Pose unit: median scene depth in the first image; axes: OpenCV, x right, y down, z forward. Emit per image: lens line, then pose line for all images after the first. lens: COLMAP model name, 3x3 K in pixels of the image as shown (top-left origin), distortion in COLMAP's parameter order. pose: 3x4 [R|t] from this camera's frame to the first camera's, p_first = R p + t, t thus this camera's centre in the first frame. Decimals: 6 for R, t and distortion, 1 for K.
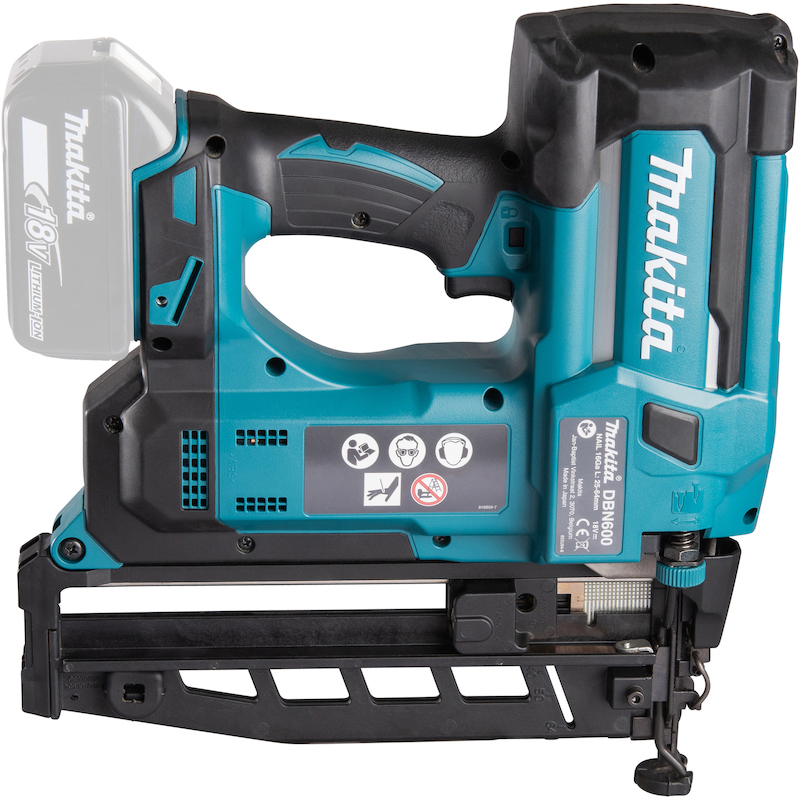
lens RADIAL K [[2701.0, 0, 282.6], [0, 2701.0, 401.7], [0, 0, 1]] dist [-0.026114, 2.338979]
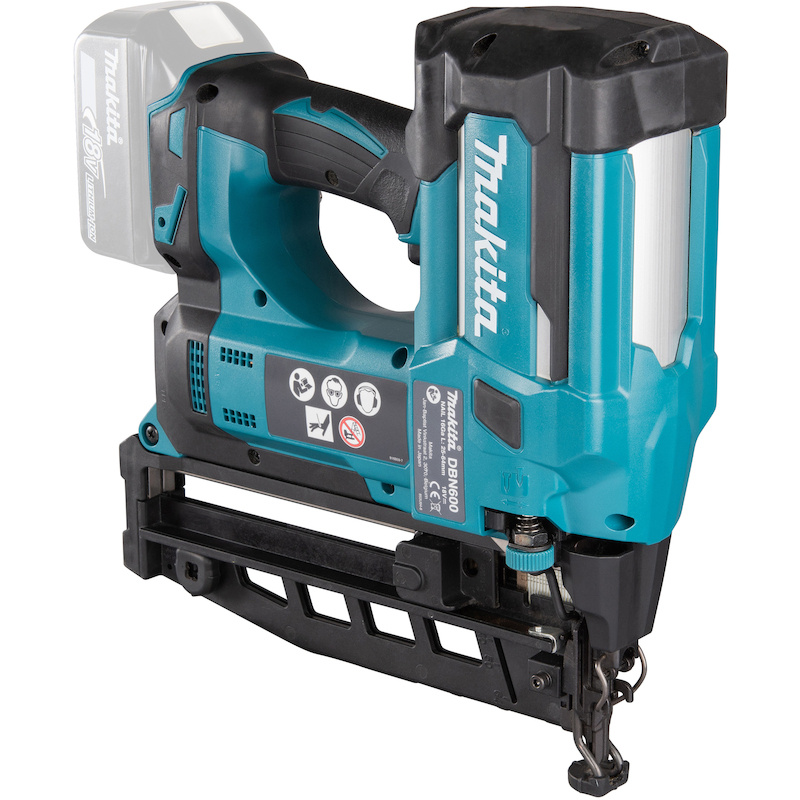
lens RADIAL K [[2701.0, 0, 282.6], [0, 2701.0, 401.7], [0, 0, 1]] dist [-0.026114, 2.338979]
pose [[0.726899, 0.173293, -0.664520, 0.763120], [-0.194093, 0.980029, 0.043260, -0.021173], [0.658746, 0.097533, 0.746017, 0.173470]]
